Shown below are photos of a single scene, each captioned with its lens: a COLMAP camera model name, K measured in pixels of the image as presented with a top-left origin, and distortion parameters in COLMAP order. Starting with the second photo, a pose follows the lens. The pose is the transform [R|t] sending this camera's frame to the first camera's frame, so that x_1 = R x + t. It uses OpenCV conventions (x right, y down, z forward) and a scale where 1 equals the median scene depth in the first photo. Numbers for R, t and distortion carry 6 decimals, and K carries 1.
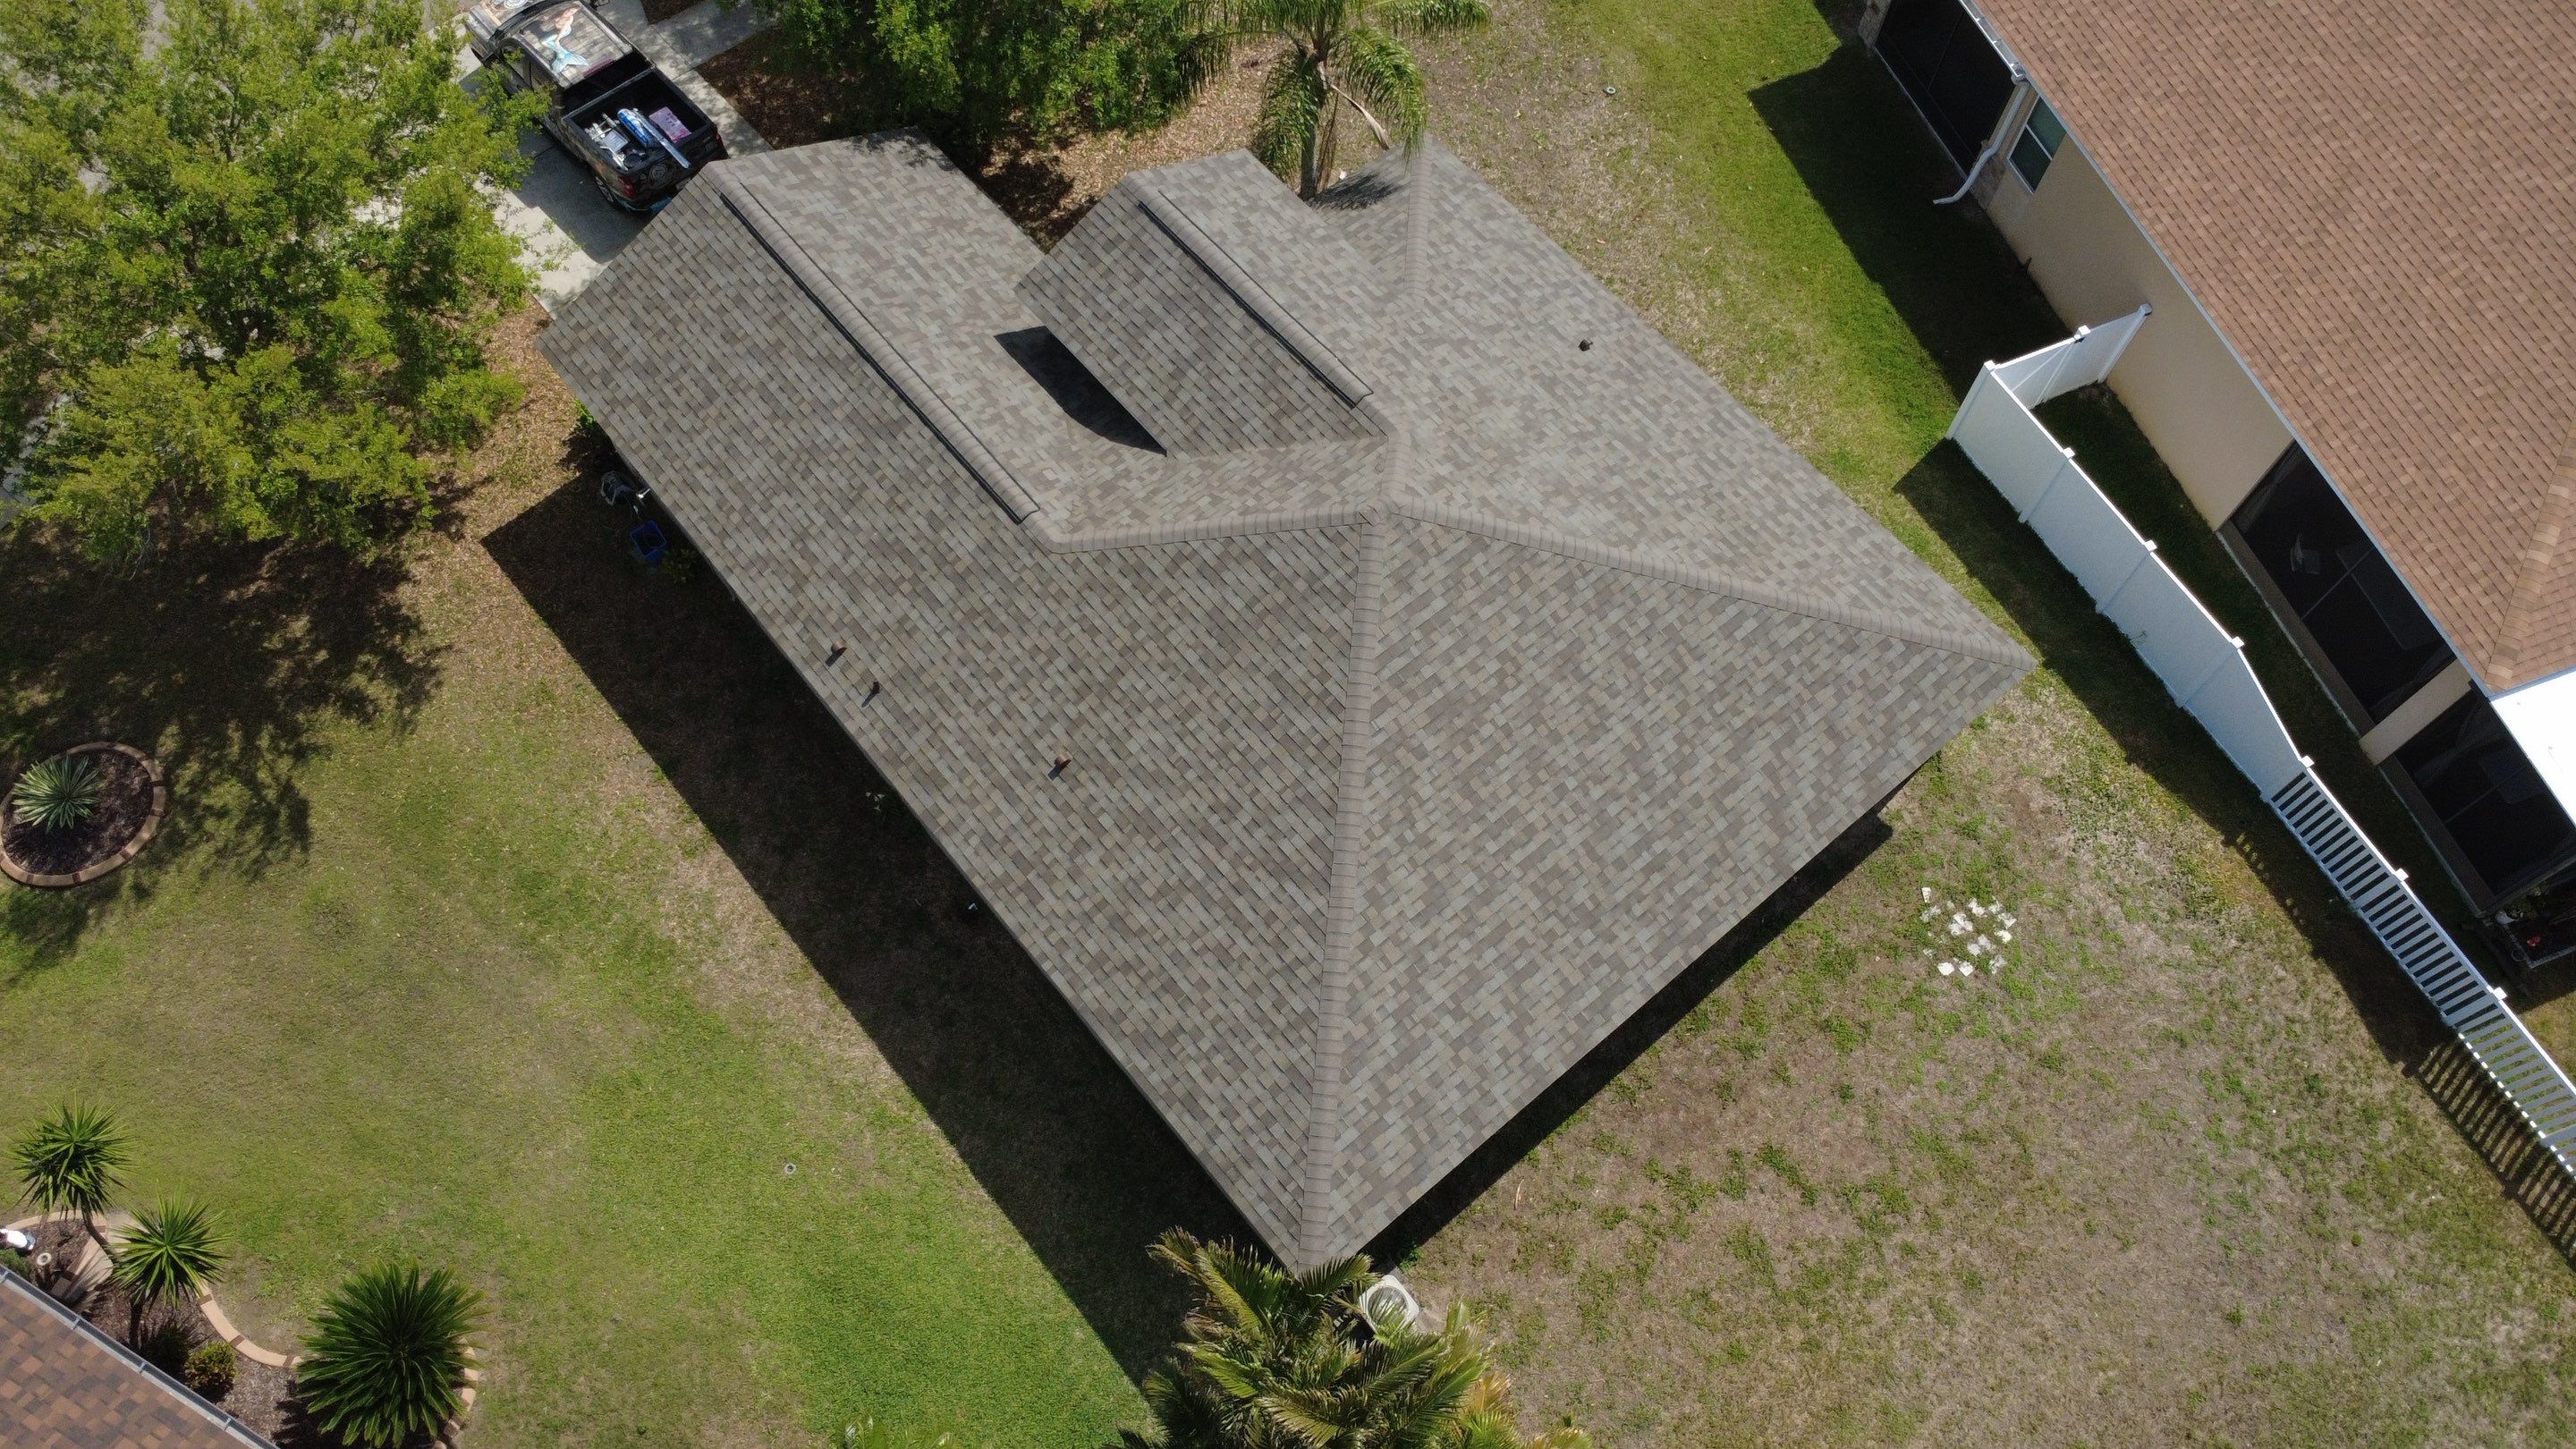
lens RADIAL K [[1877.3, 0, 1283.9], [0, 1877.3, 720.0], [0, 0, 1]] dist [-0.002268, 0.002714]
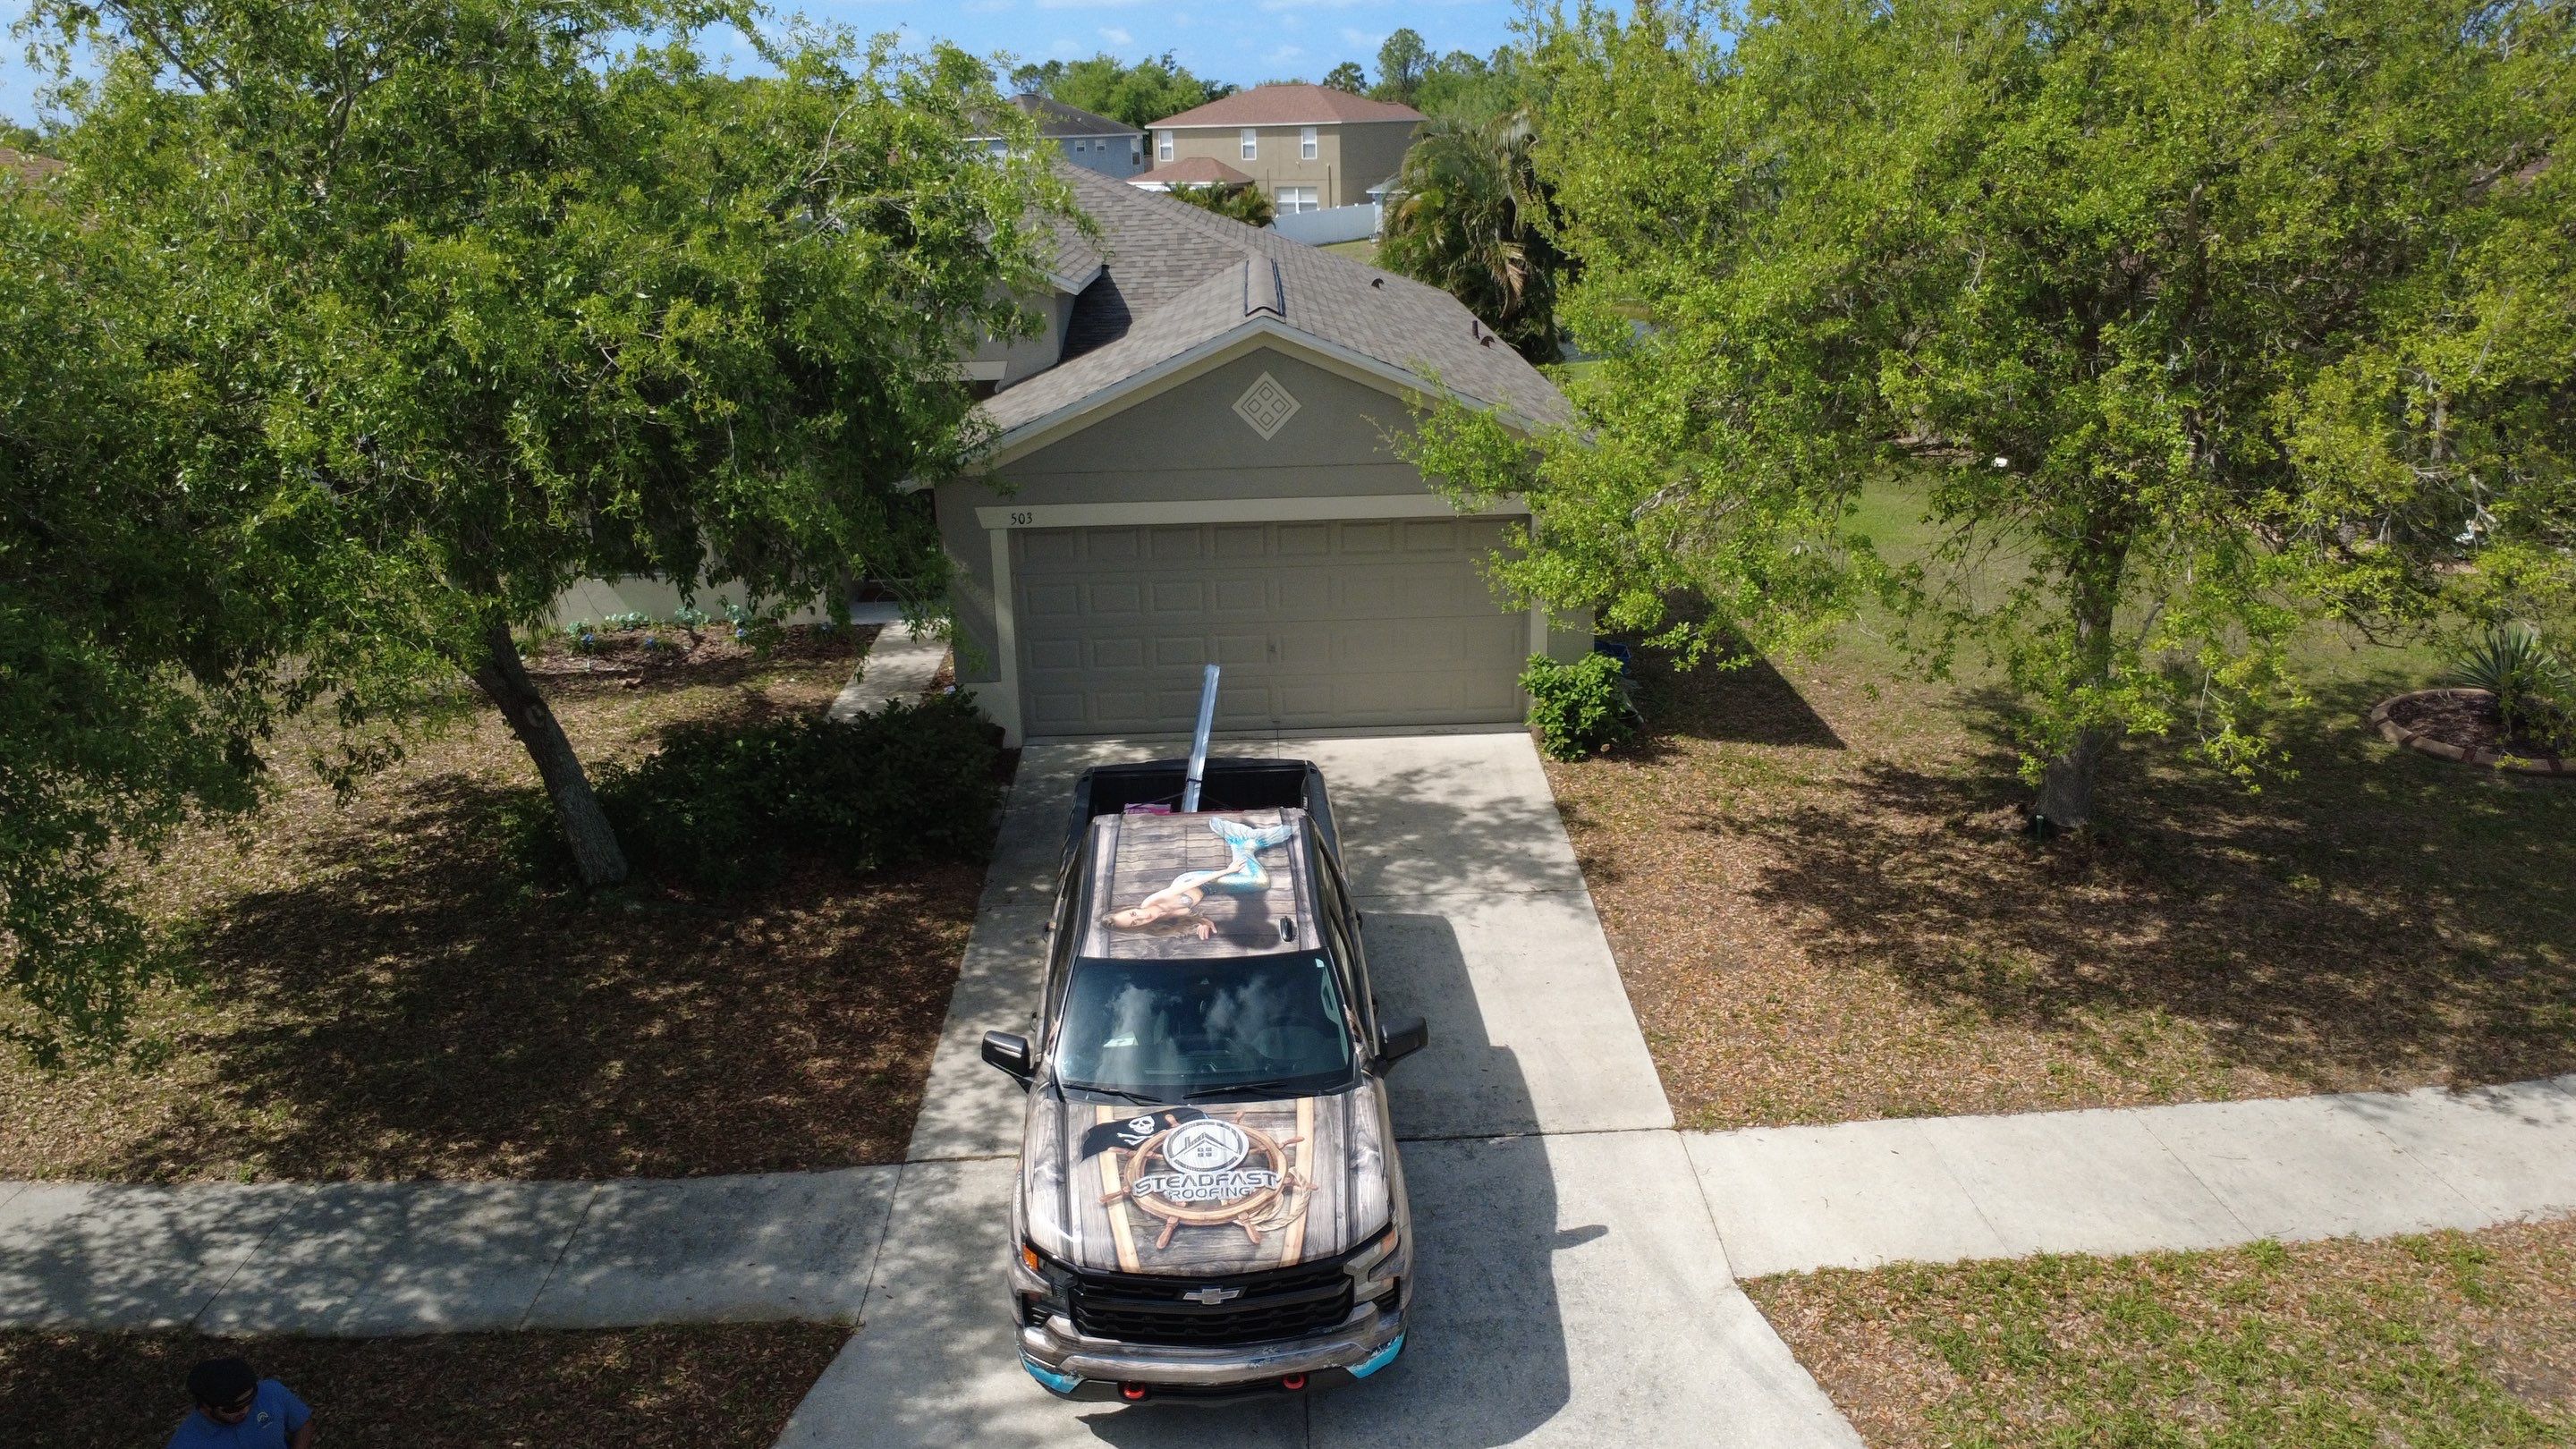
lens RADIAL K [[1877.3, 0, 1283.9], [0, 1877.3, 720.0], [0, 0, 1]] dist [-0.002268, 0.002714]
pose [[-0.774250, -0.192421, 0.602919, -0.734712], [0.572397, 0.193516, 0.796814, -0.784291], [-0.269998, 0.962043, -0.039688, 1.196251]]
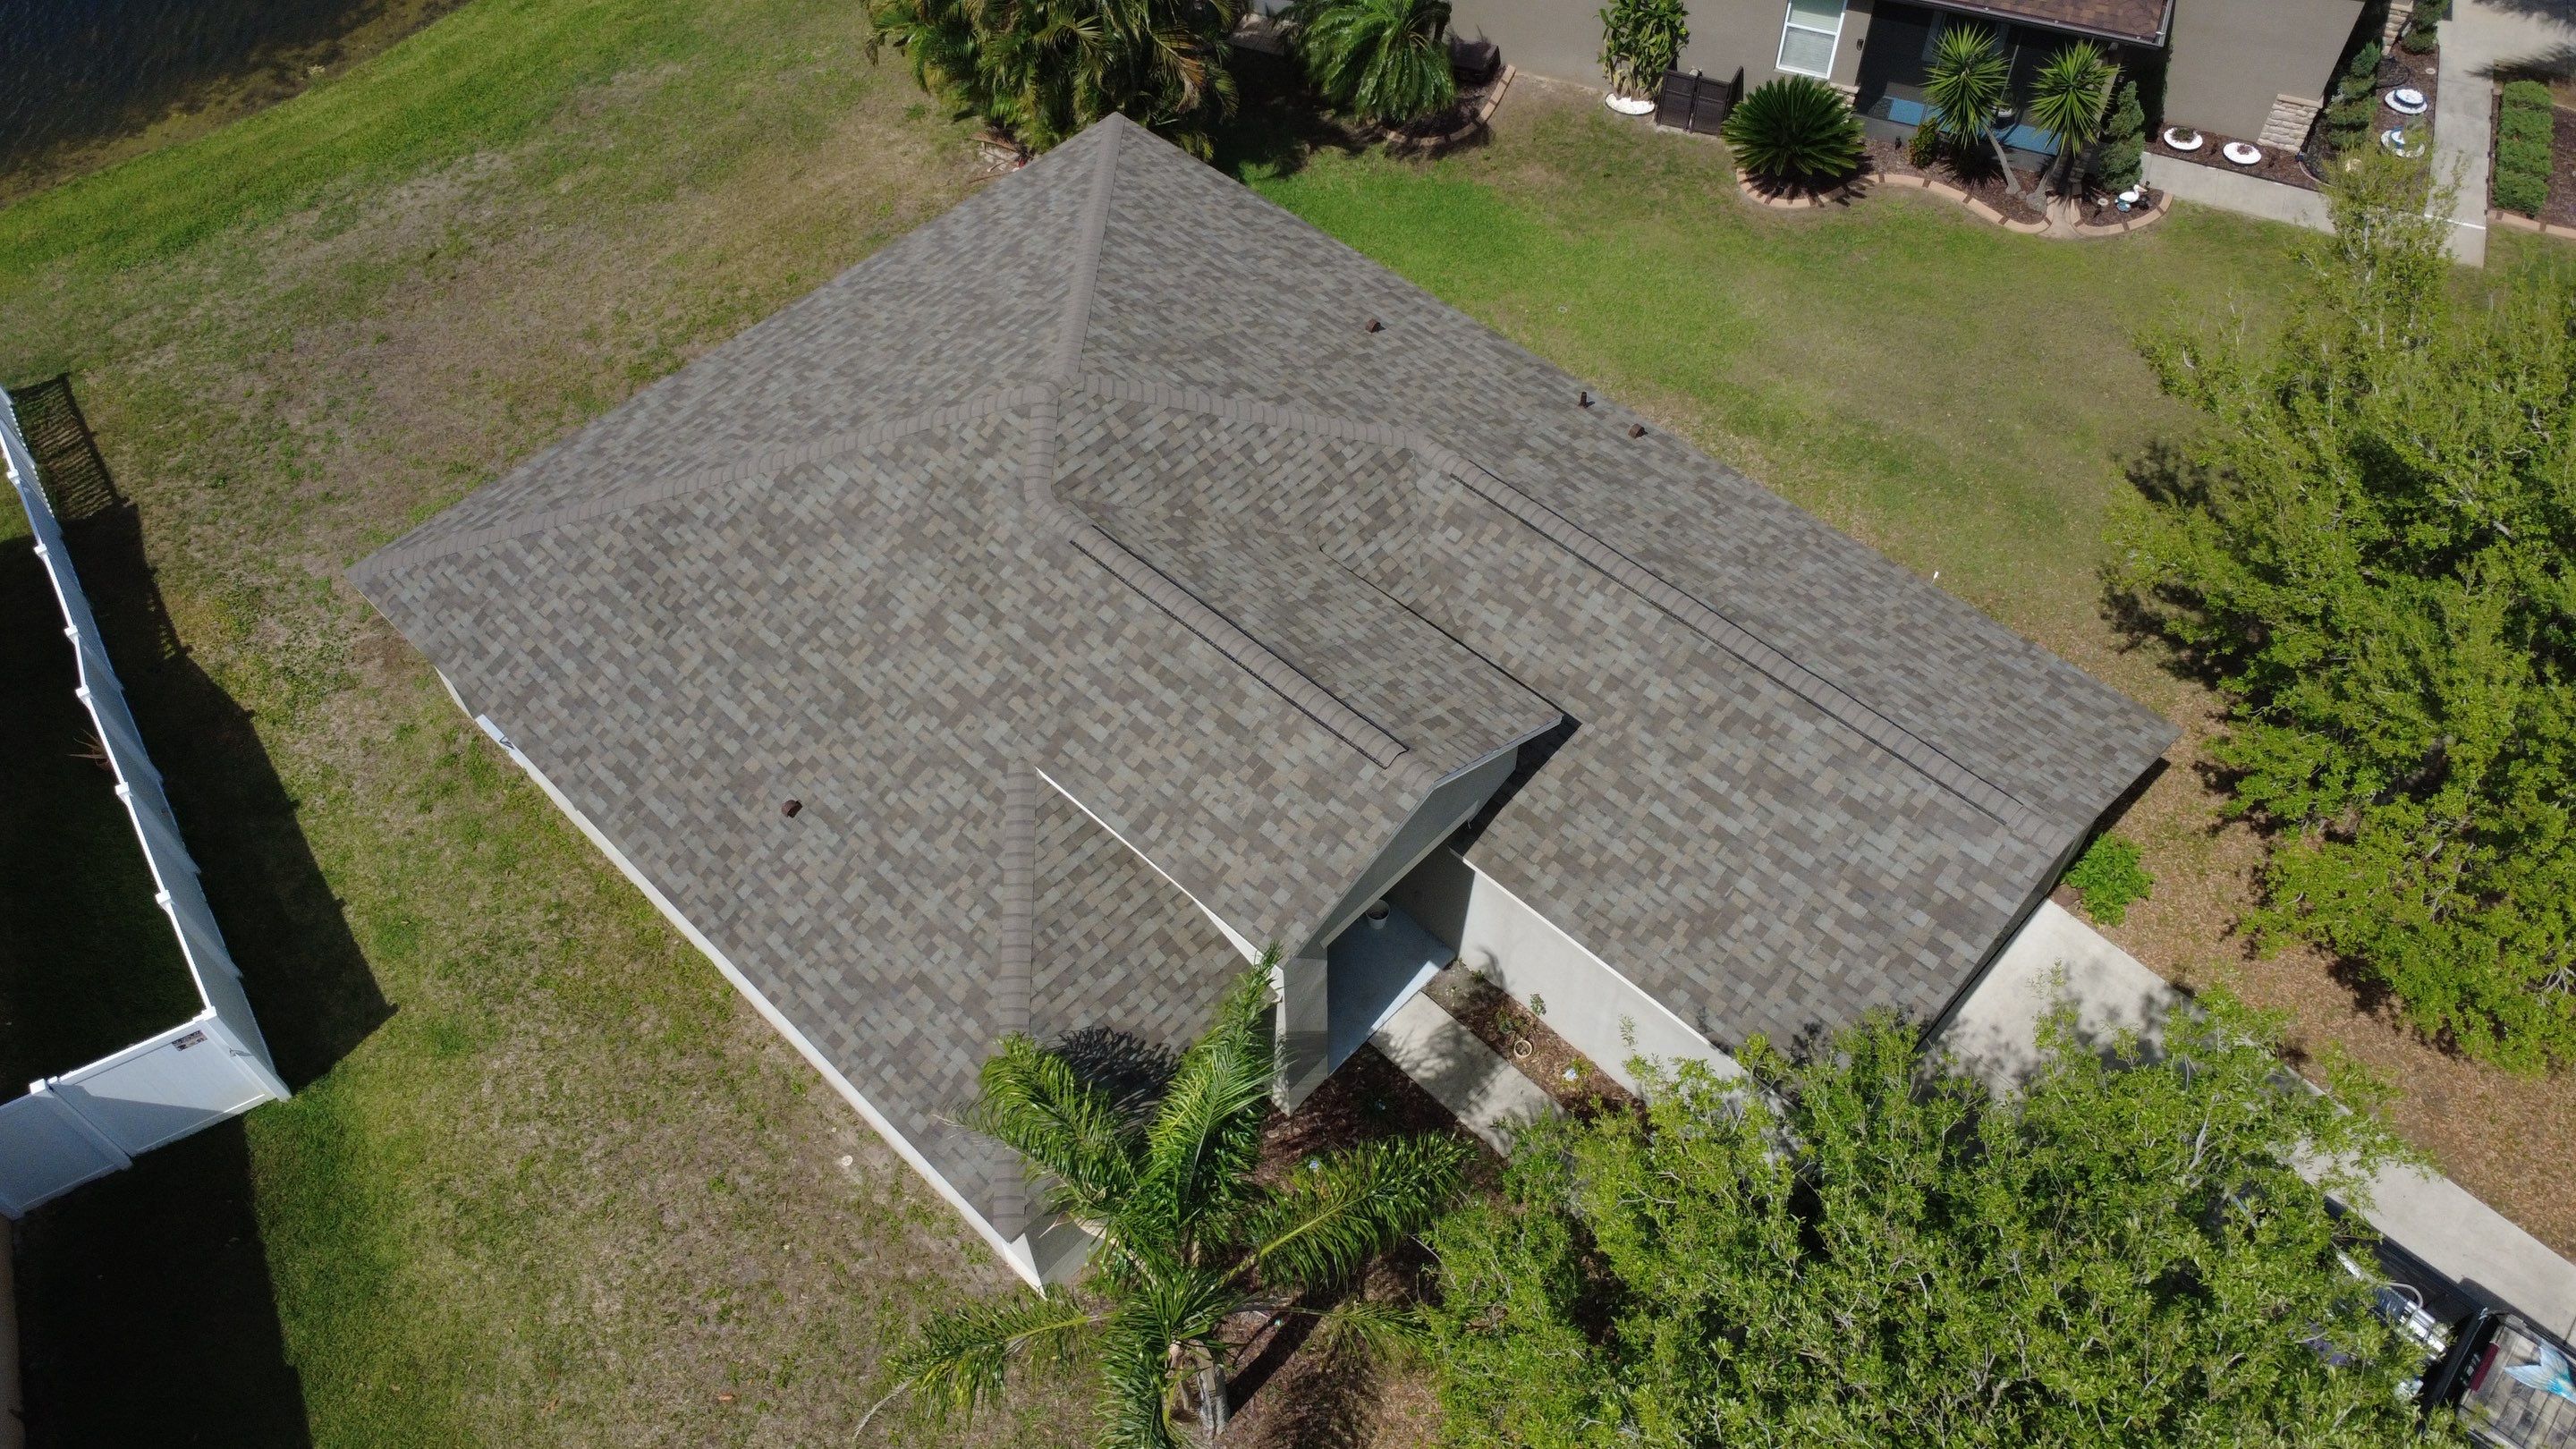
lens RADIAL K [[1871.5, 0, 1284.3], [0, 1871.5, 721.6], [0, 0, 1]] dist [0.001685, 0.000910]
pose [[-0.994369, 0.085516, -0.062592, 0.011822], [-0.092570, -0.413385, 0.905839, -0.894694], [0.051589, 0.906532, 0.418973, 0.689216]]
